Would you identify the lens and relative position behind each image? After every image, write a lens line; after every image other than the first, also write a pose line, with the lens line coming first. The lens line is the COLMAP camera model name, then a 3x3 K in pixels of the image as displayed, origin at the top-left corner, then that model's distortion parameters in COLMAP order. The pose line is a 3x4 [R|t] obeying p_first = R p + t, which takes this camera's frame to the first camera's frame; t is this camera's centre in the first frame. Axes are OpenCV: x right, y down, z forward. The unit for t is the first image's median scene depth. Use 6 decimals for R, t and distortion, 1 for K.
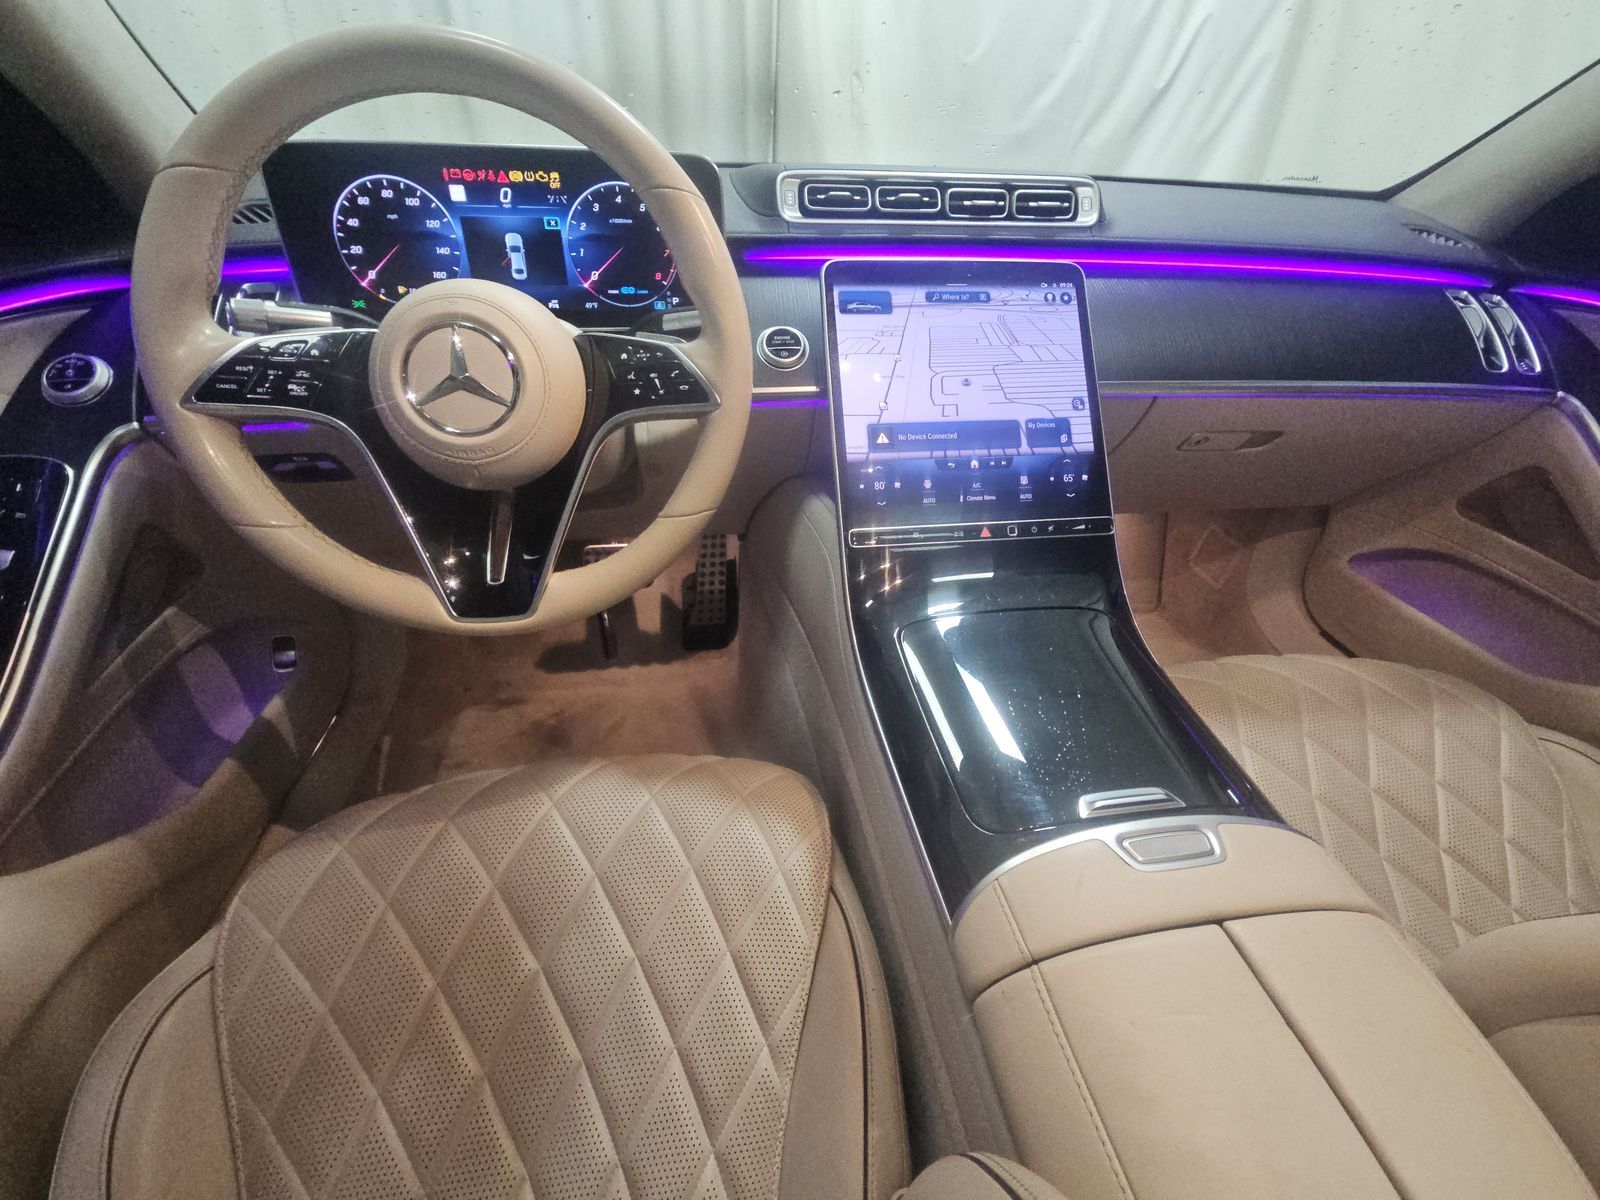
lens RADIAL K [[637.7, 0, 797.2], [0, 637.7, 605.9], [0, 0, 1]] dist [-0.017565, -0.001487]
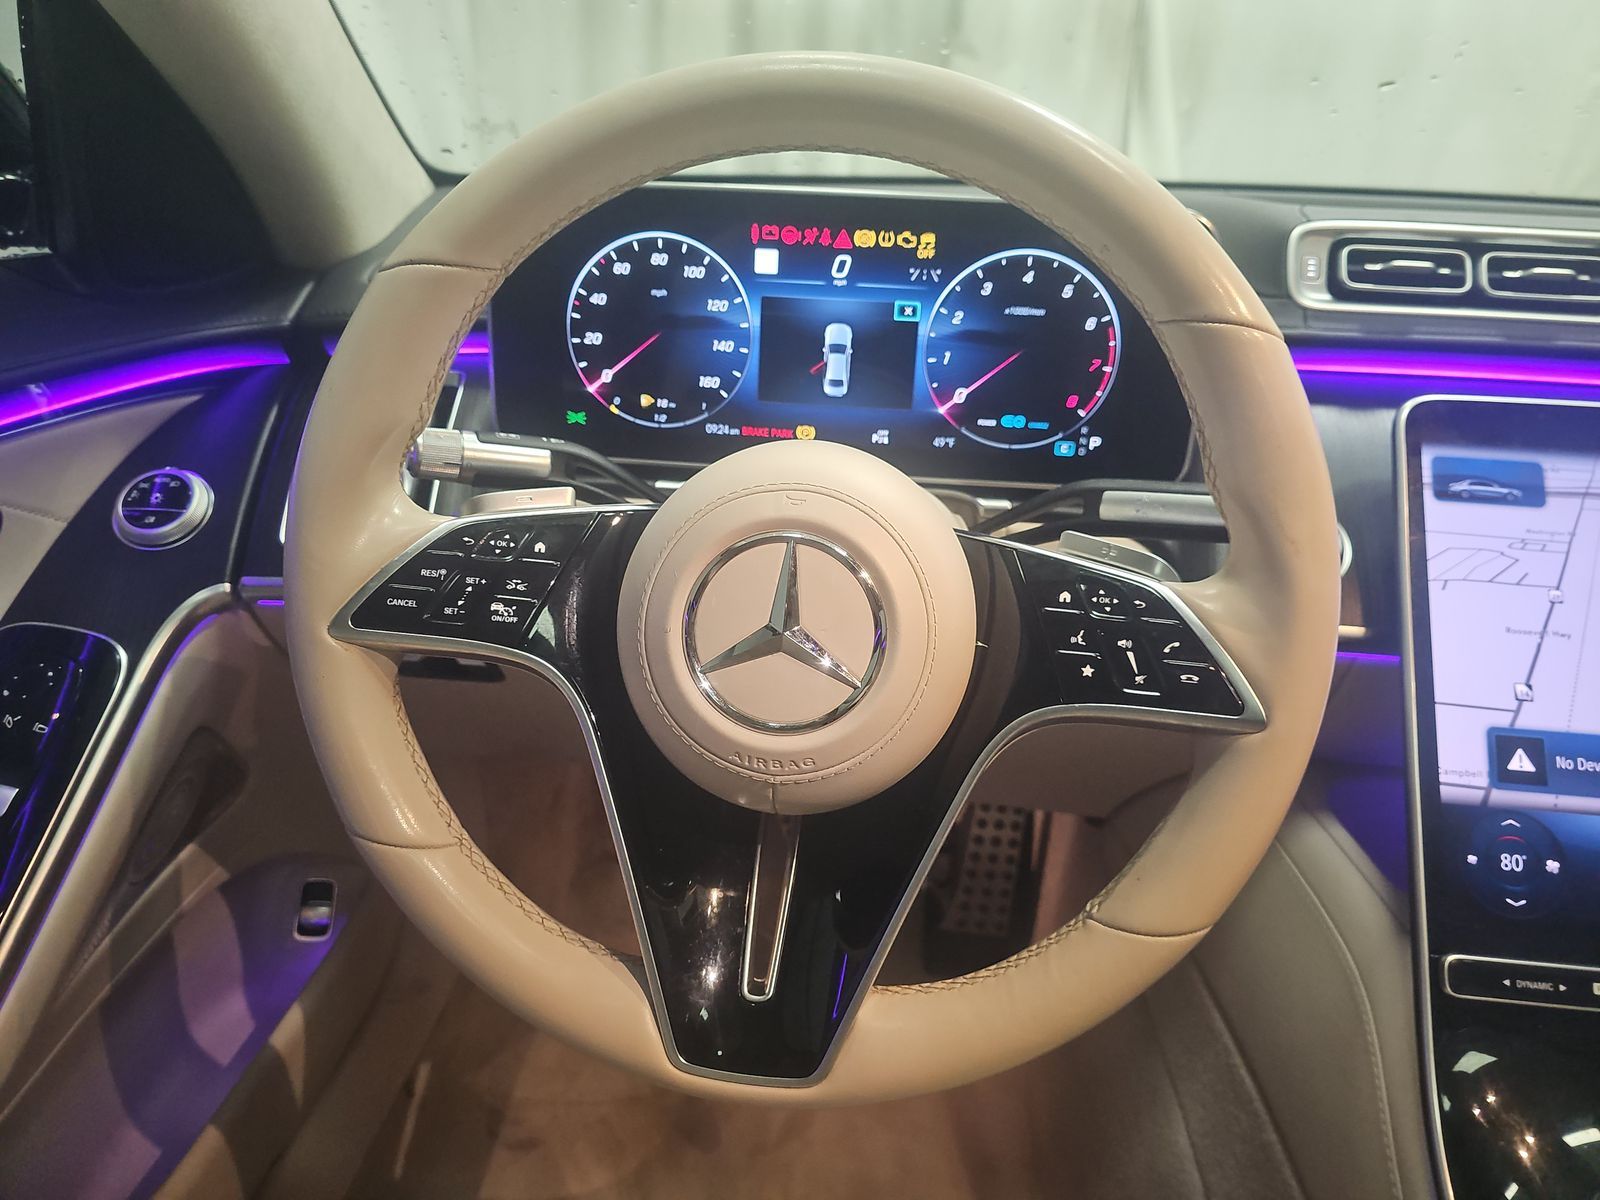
lens RADIAL K [[1076.2, 0, 796.9], [0, 1076.2, 597.7], [0, 0, 1]] dist [-0.001155, -0.025646]
pose [[0.961537, 0.111162, -0.251176, -0.213166], [-0.156855, 0.972900, -0.169888, -0.169184], [0.225484, 0.202752, 0.952916, 0.089007]]
